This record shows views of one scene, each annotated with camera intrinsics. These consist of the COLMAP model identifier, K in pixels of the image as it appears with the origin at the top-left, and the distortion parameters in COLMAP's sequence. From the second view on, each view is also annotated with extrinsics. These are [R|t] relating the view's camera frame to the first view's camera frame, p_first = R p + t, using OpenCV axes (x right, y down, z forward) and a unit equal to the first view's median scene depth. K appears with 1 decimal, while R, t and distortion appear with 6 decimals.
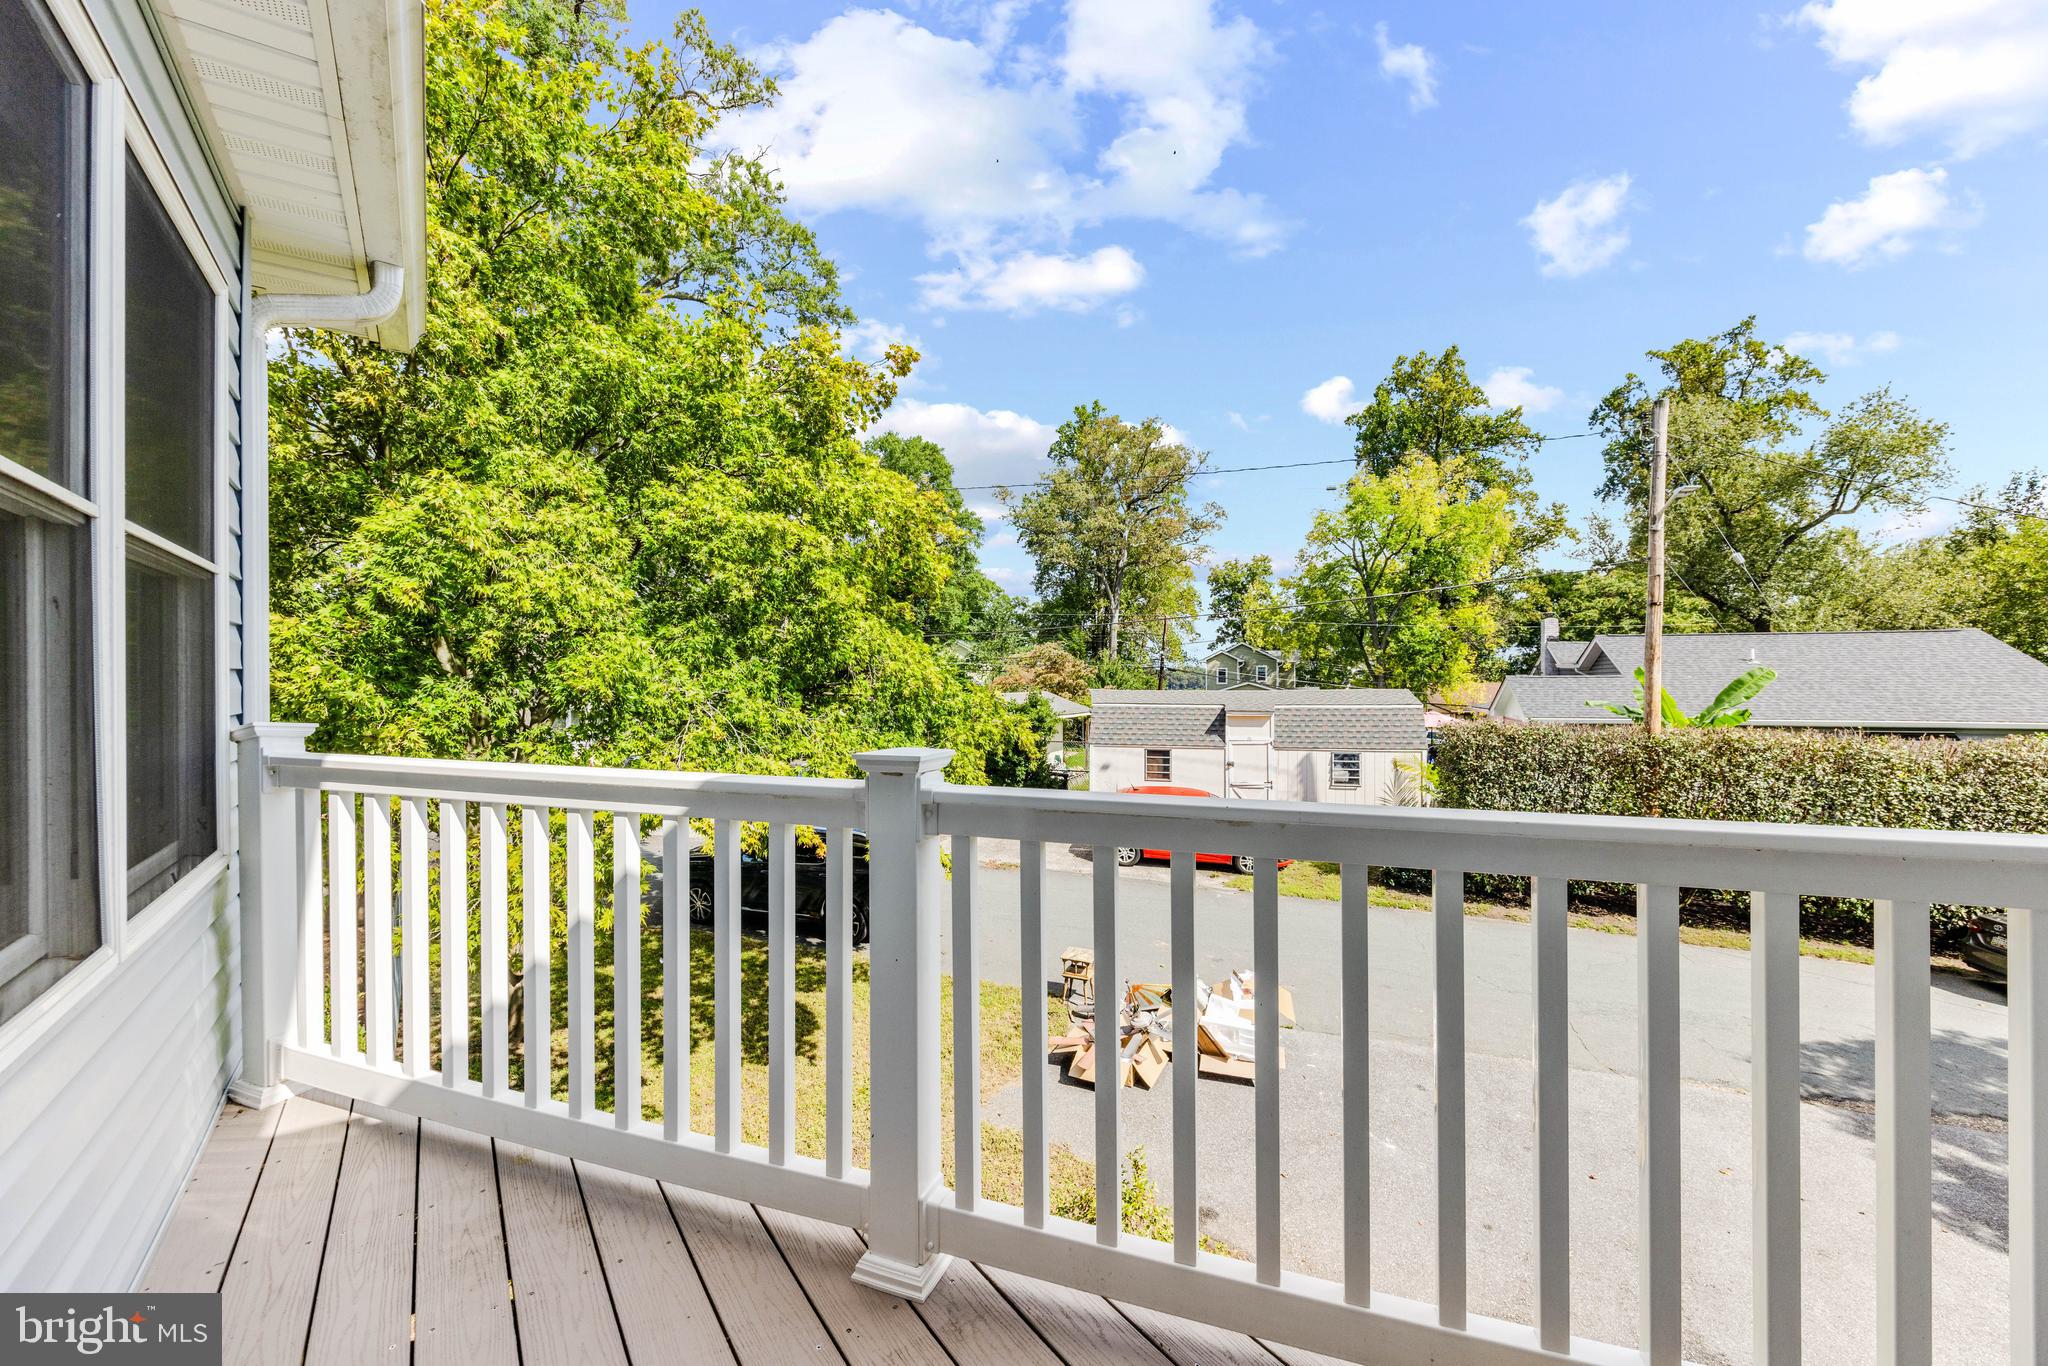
lens RADIAL K [[816.8, 0, 1026.7], [0, 816.8, 680.7], [0, 0, 1]] dist [-0.004267, -0.000168]
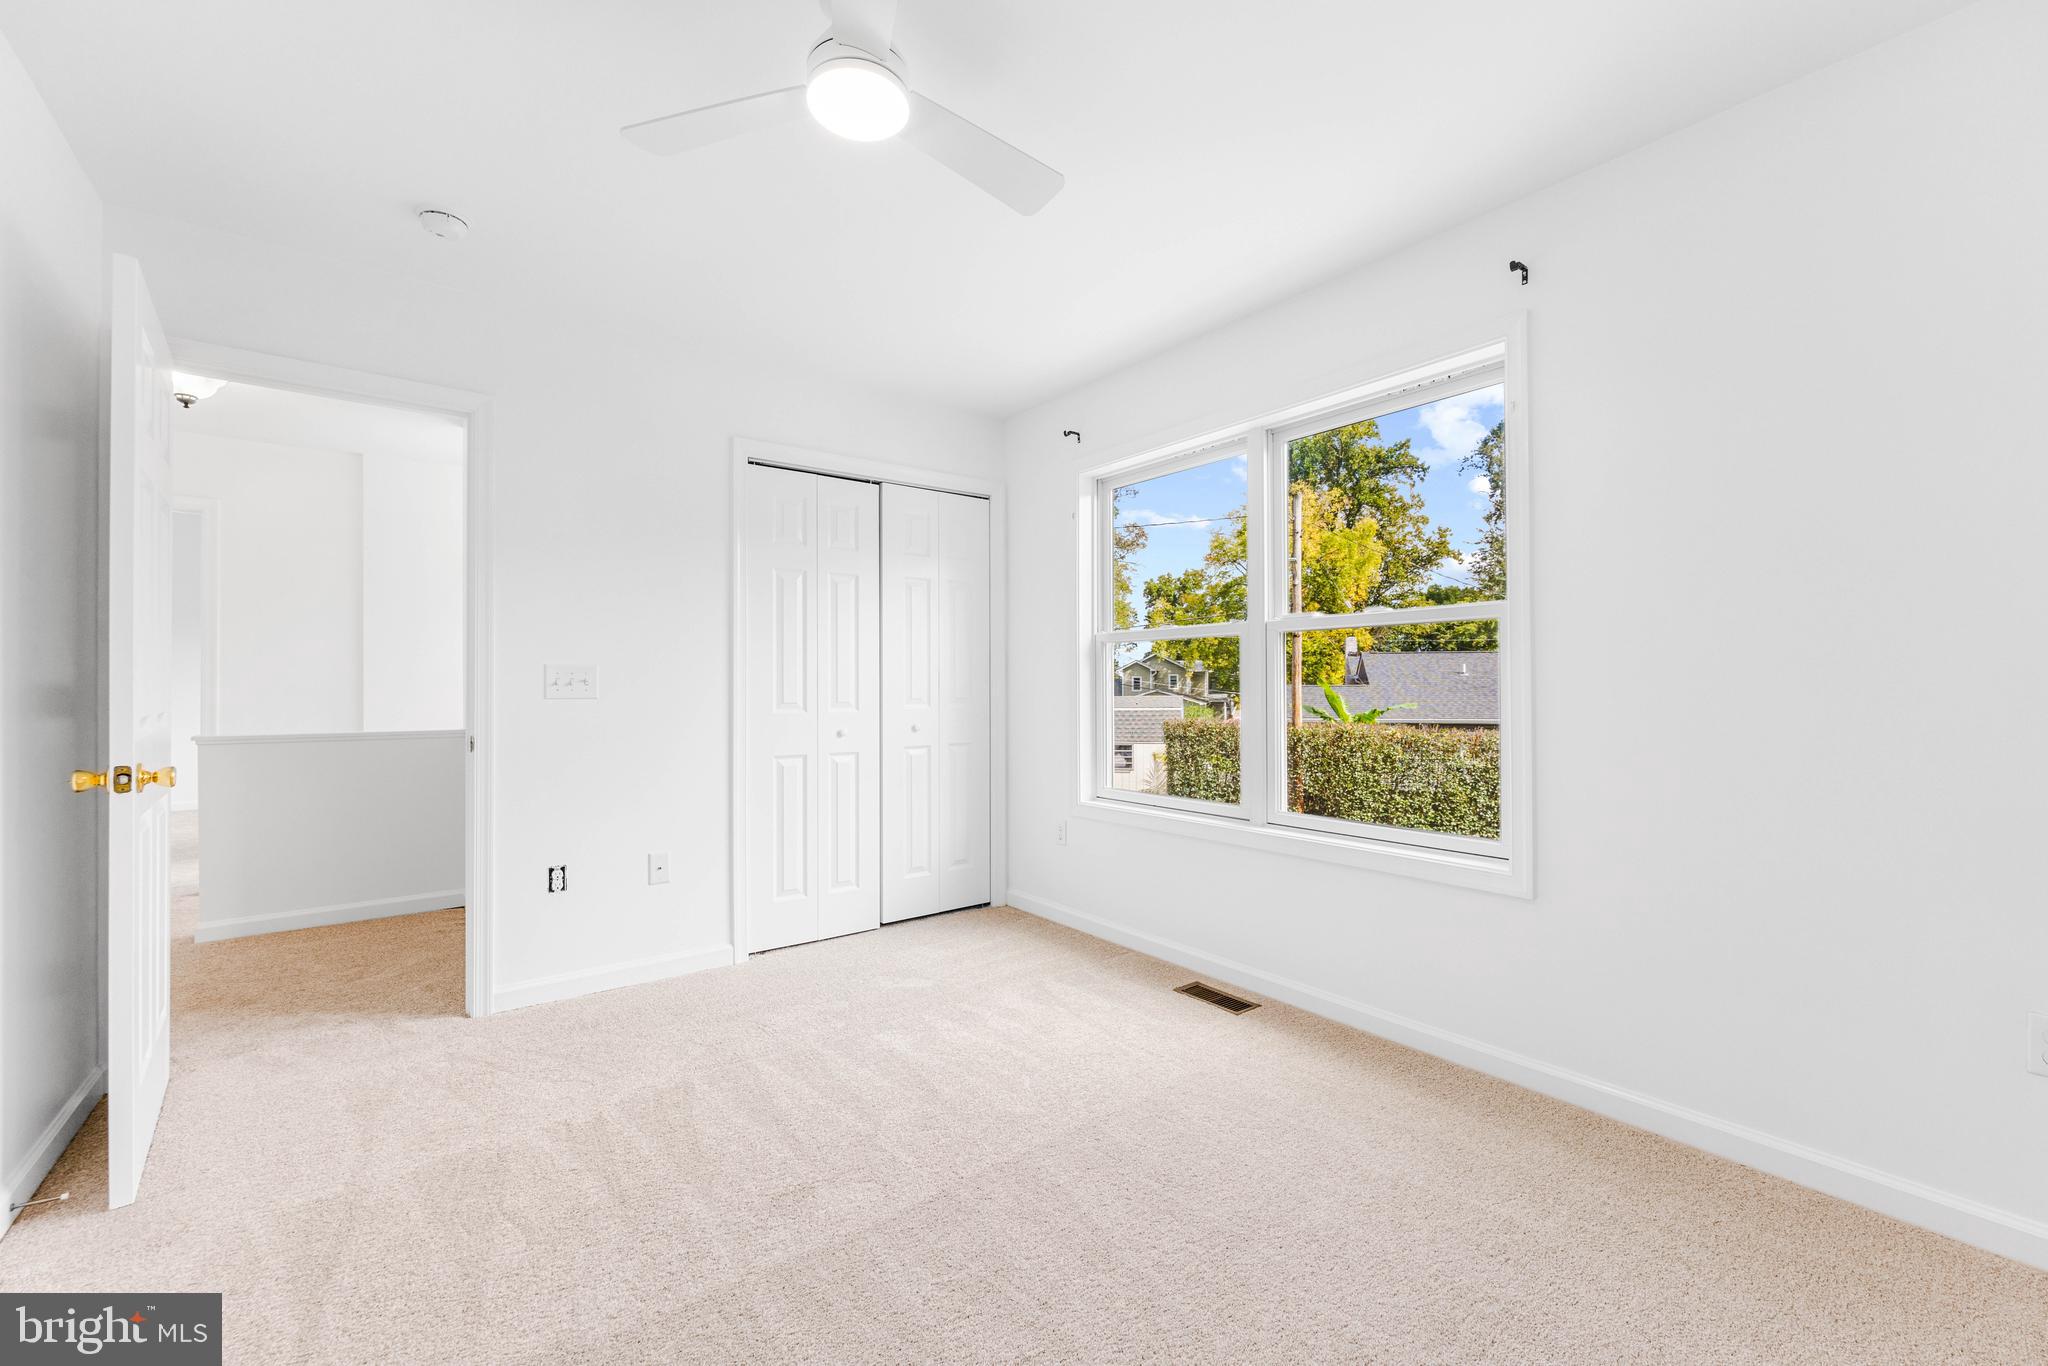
lens RADIAL K [[816.8, 0, 1017.6], [0, 816.8, 687.4], [0, 0, 1]] dist [-0.004267, -0.000168]
pose [[0.999727, 0.000896, 0.023334, 0.051684], [-0.000921, 0.999999, 0.001090, -0.001686], [-0.023333, -0.001111, 0.999727, -0.089962]]
